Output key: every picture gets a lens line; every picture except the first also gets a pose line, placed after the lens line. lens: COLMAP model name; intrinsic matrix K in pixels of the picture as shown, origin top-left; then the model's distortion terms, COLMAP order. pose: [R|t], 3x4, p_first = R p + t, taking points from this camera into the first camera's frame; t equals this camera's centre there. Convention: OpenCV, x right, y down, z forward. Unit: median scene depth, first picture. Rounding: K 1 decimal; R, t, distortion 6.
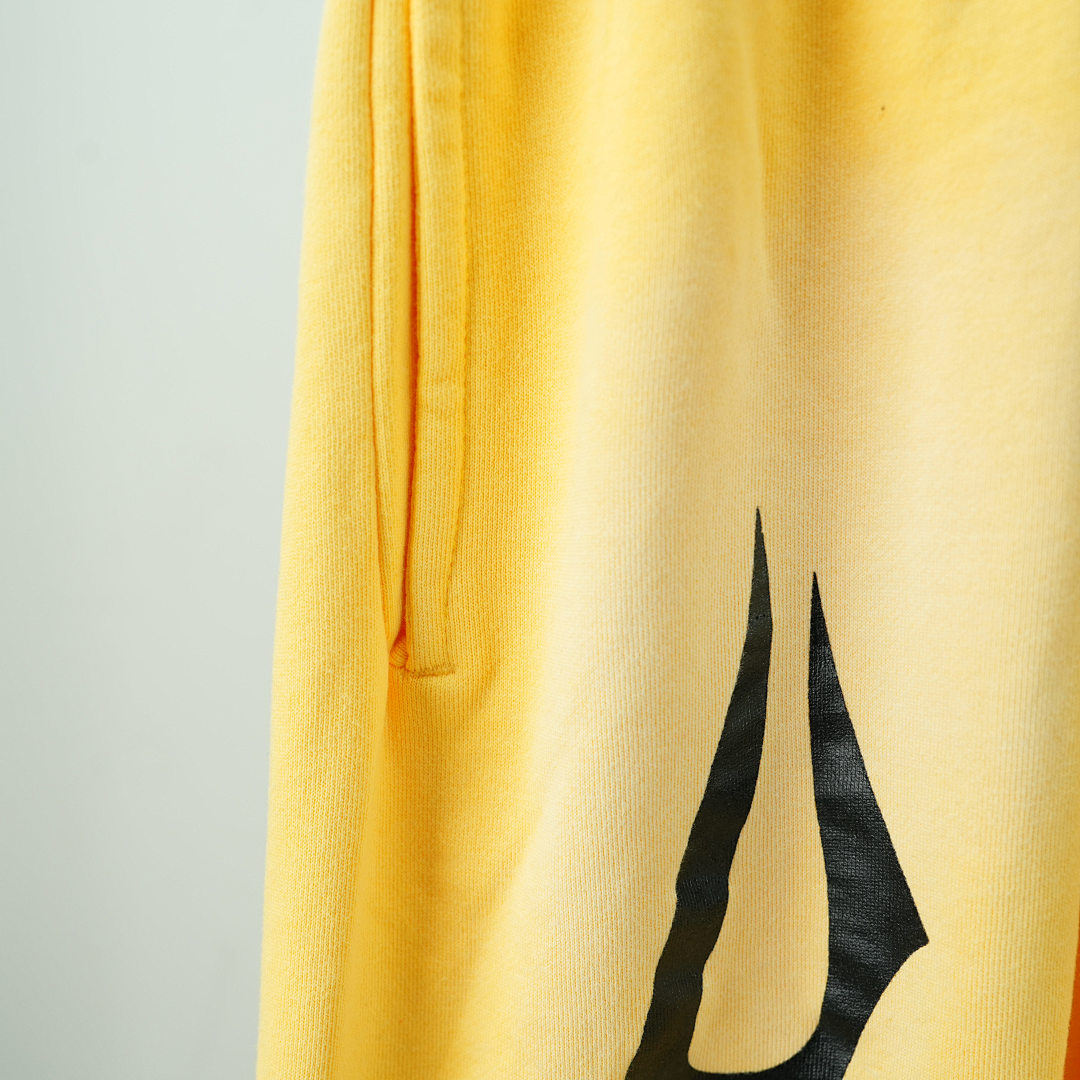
lens RADIAL K [[1564.1, 0, 534.1], [0, 1564.1, 539.1], [0, 0, 1]] dist [-0.002903, 0.000000]
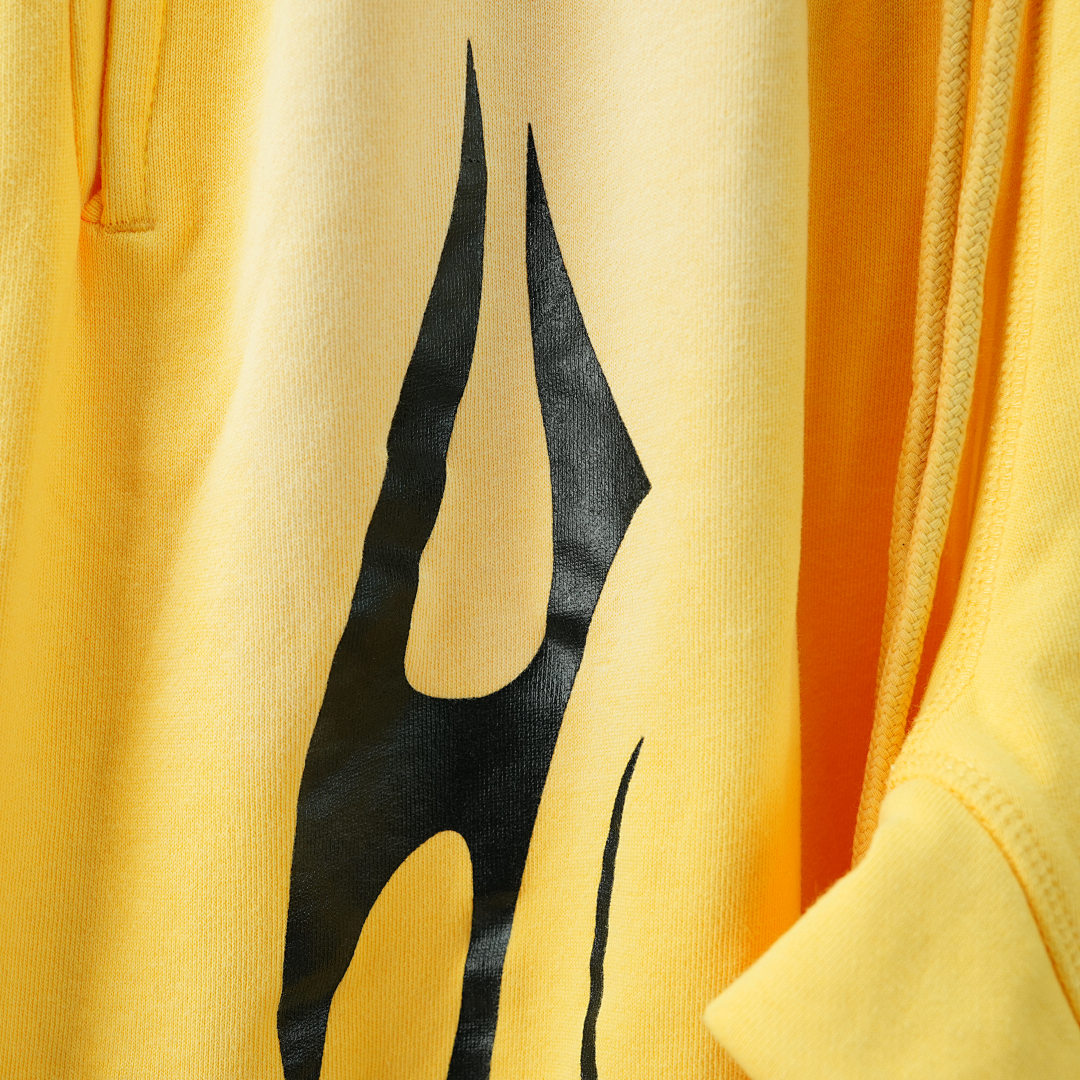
lens RADIAL K [[1564.1, 0, 539.2], [0, 1564.1, 538.6], [0, 0, 1]] dist [-0.002903, 0.000000]
pose [[0.992166, 0.011328, 0.124411, 0.067936], [0.009723, 0.985857, -0.167306, 0.452850], [-0.124547, 0.167205, 0.978024, 0.085414]]
